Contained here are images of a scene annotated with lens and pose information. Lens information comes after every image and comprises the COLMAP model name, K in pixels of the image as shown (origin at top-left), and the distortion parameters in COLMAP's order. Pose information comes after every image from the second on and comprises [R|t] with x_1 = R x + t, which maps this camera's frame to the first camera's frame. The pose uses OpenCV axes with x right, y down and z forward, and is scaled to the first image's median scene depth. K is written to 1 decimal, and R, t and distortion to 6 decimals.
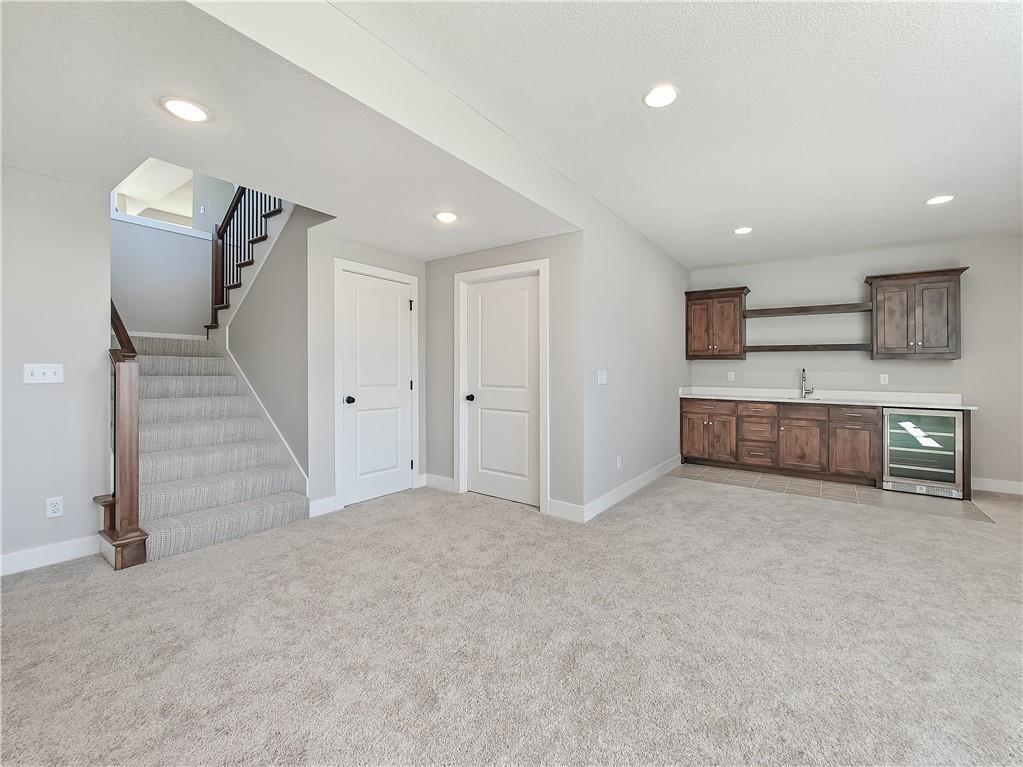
lens RADIAL K [[437.8, 0, 516.4], [0, 437.8, 382.2], [0, 0, 1]] dist [-0.002460, 0.000048]
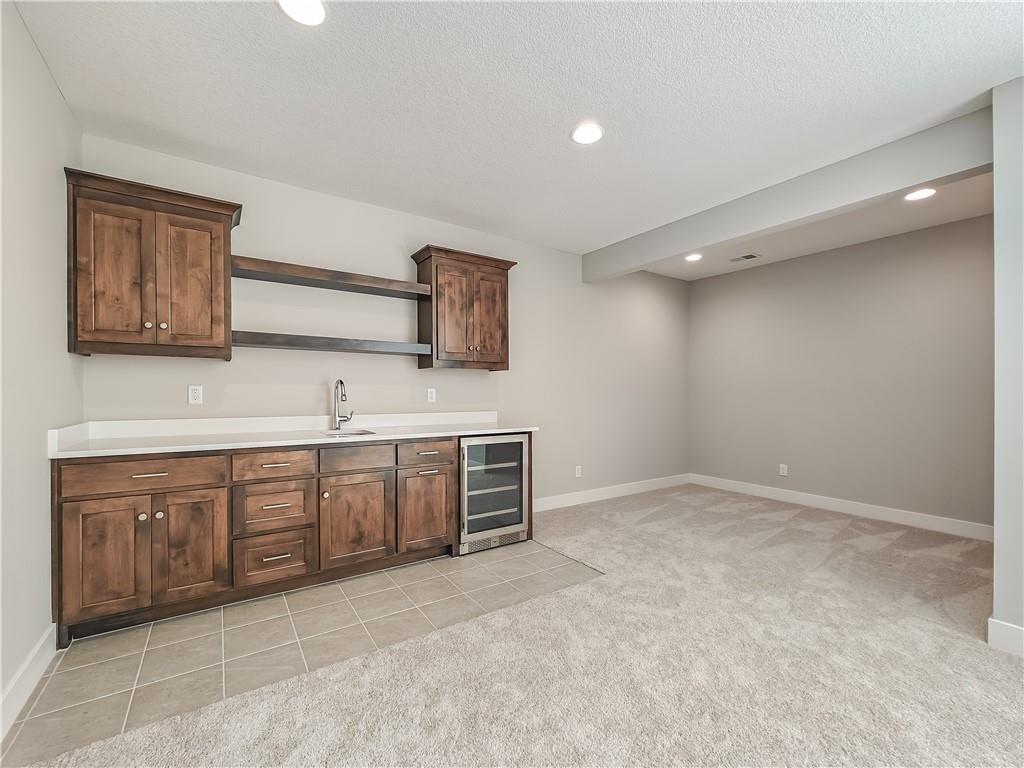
lens RADIAL K [[438.3, 0, 516.9], [0, 438.3, 382.6], [0, 0, 1]] dist [-0.002460, 0.000048]
pose [[0.339340, 0.005855, 0.940646, 0.196093], [0.020459, 0.999698, -0.013603, -0.014854], [-0.940441, 0.023861, 0.339118, 0.605338]]
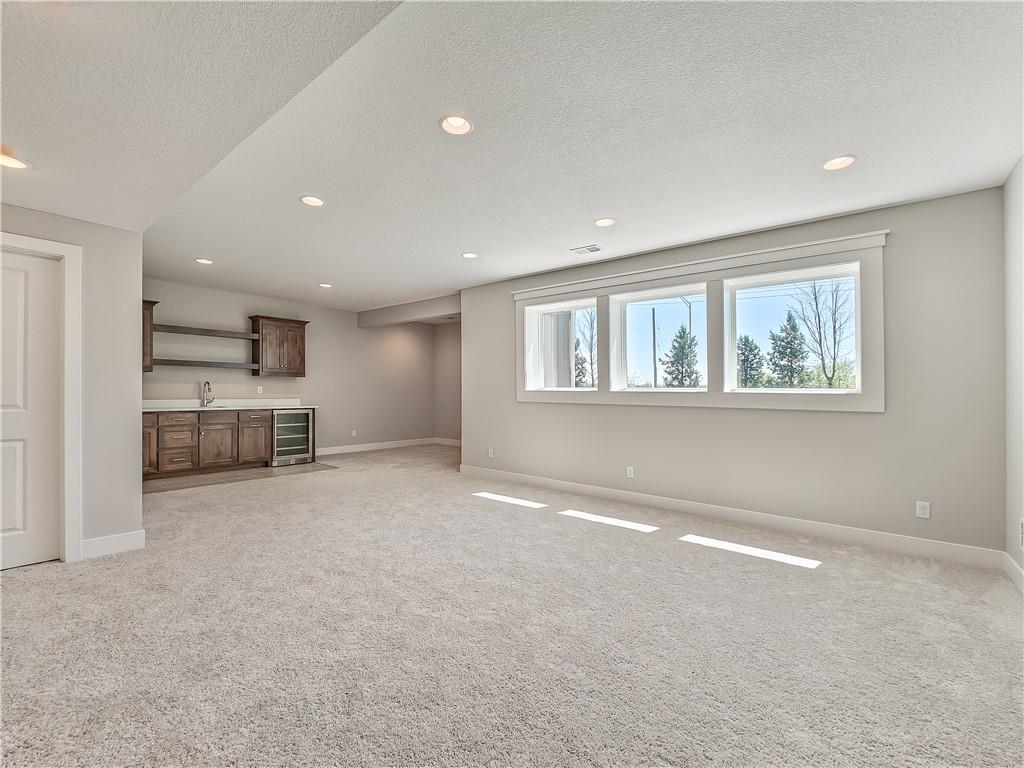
lens RADIAL K [[447.5, 0, 512.0], [0, 447.5, 384.0], [0, 0, 1]] dist [-0.001638, -0.000024]
pose [[0.073105, 0.003950, 0.997316, -0.505909], [0.012389, 0.999911, -0.004868, -0.008485], [-0.997247, 0.012711, 0.073050, 0.097270]]
